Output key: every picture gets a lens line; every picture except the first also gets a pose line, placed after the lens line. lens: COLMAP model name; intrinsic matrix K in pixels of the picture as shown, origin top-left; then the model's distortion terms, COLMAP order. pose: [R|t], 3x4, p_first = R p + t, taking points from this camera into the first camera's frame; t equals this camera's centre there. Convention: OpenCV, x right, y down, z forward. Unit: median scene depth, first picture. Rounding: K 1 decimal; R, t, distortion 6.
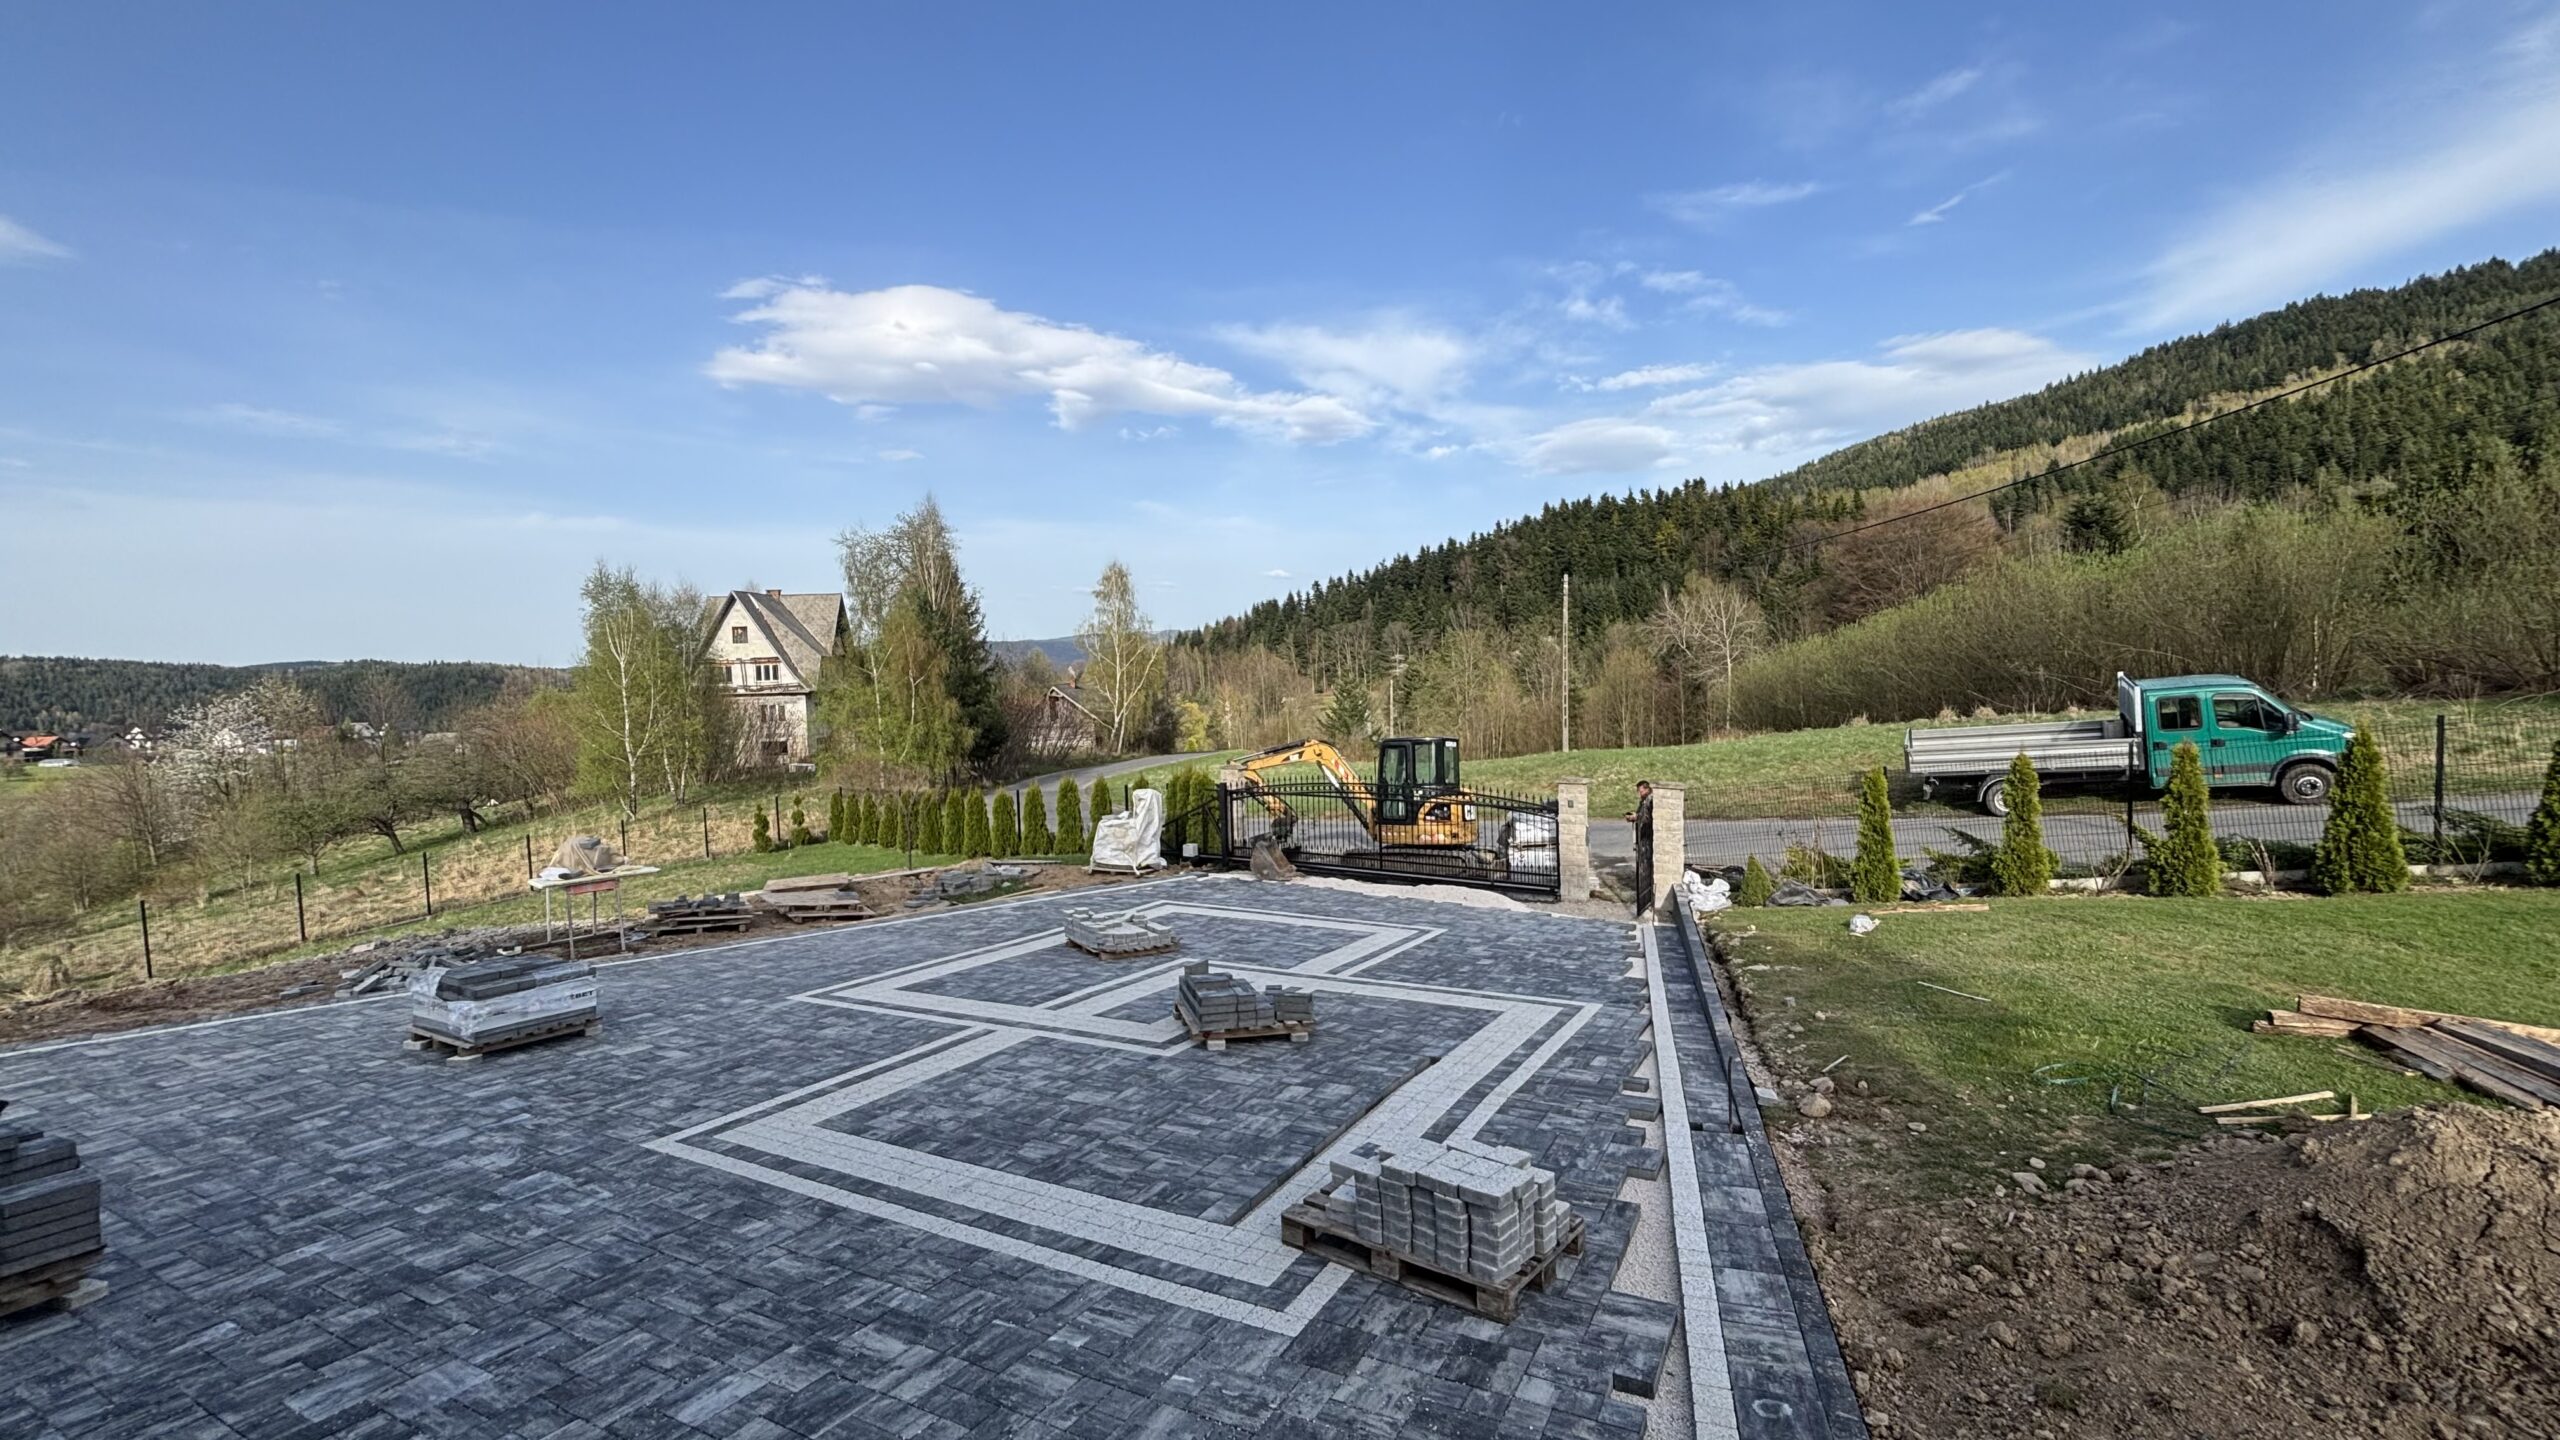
lens RADIAL K [[1033.4, 0, 1288.5], [0, 1033.4, 711.7], [0, 0, 1]] dist [0.000048, 0.000973]
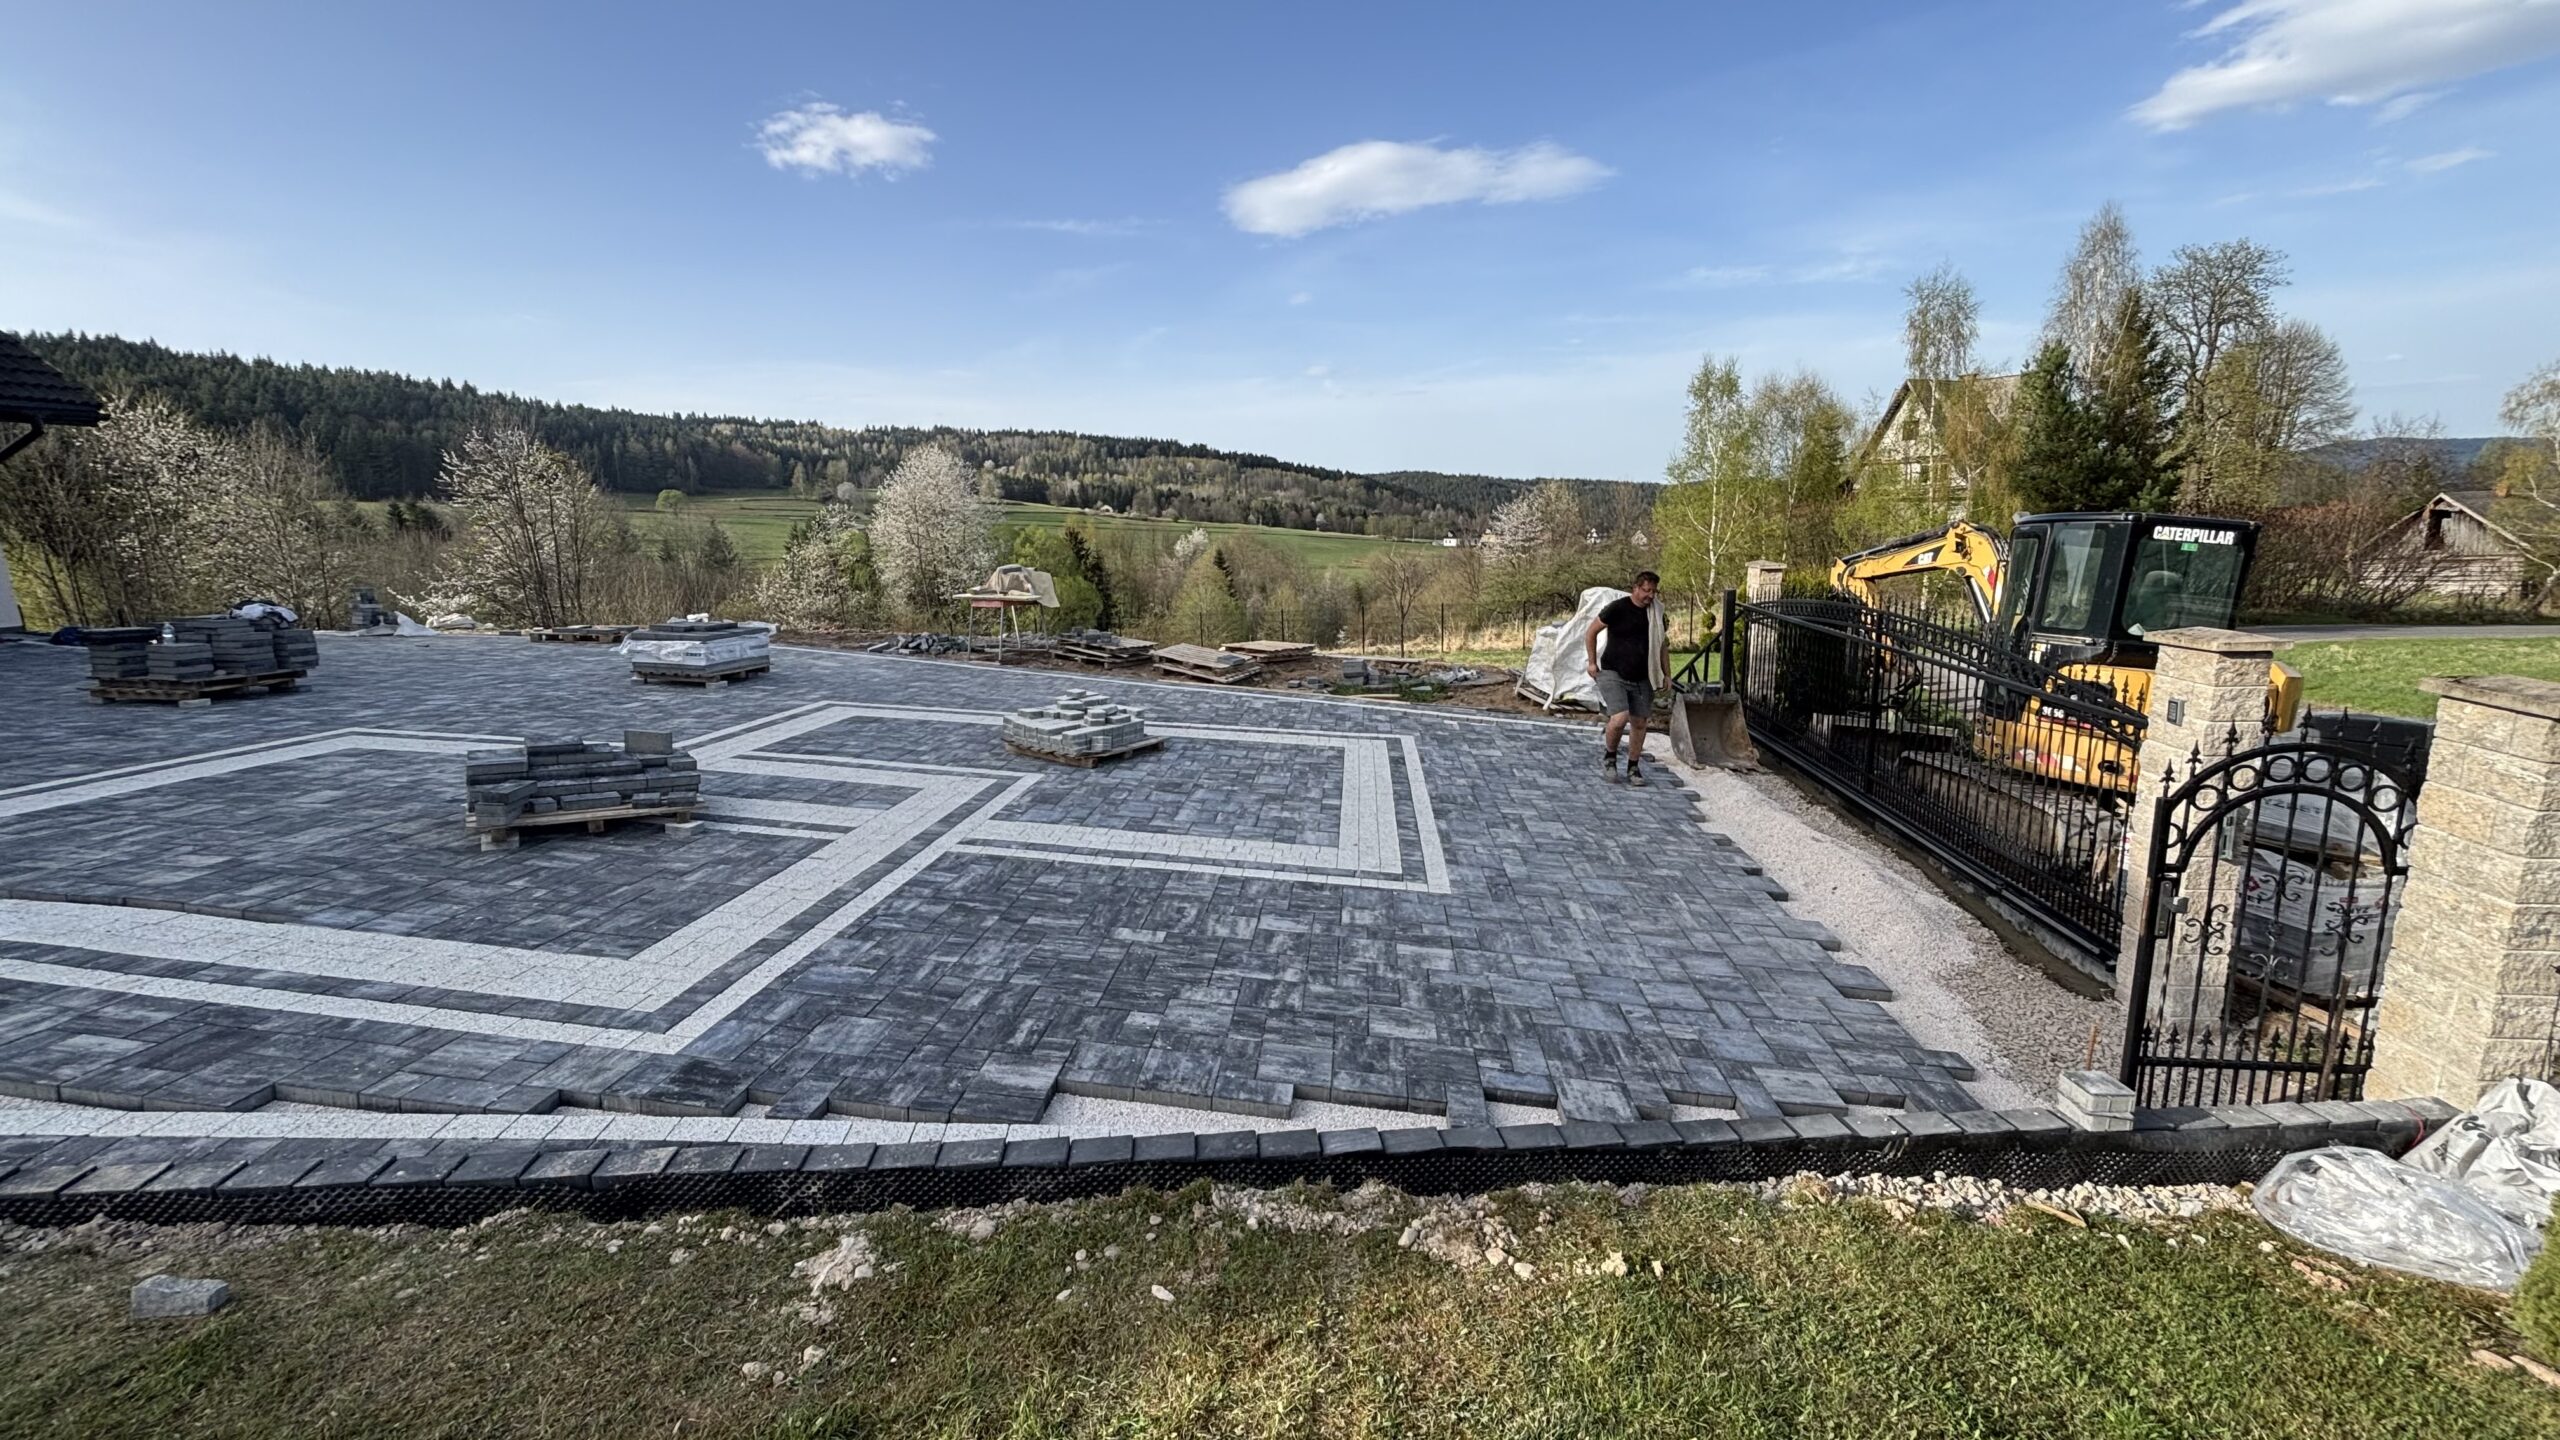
lens RADIAL K [[1018.4, 0, 1277.2], [0, 1018.4, 719.7], [0, 0, 1]] dist [-0.002558, -0.002040]
pose [[0.403309, 0.195437, -0.893950, 0.847423], [-0.026875, 0.979035, 0.201914, 0.072736], [0.914669, -0.057409, 0.400106, 1.223659]]
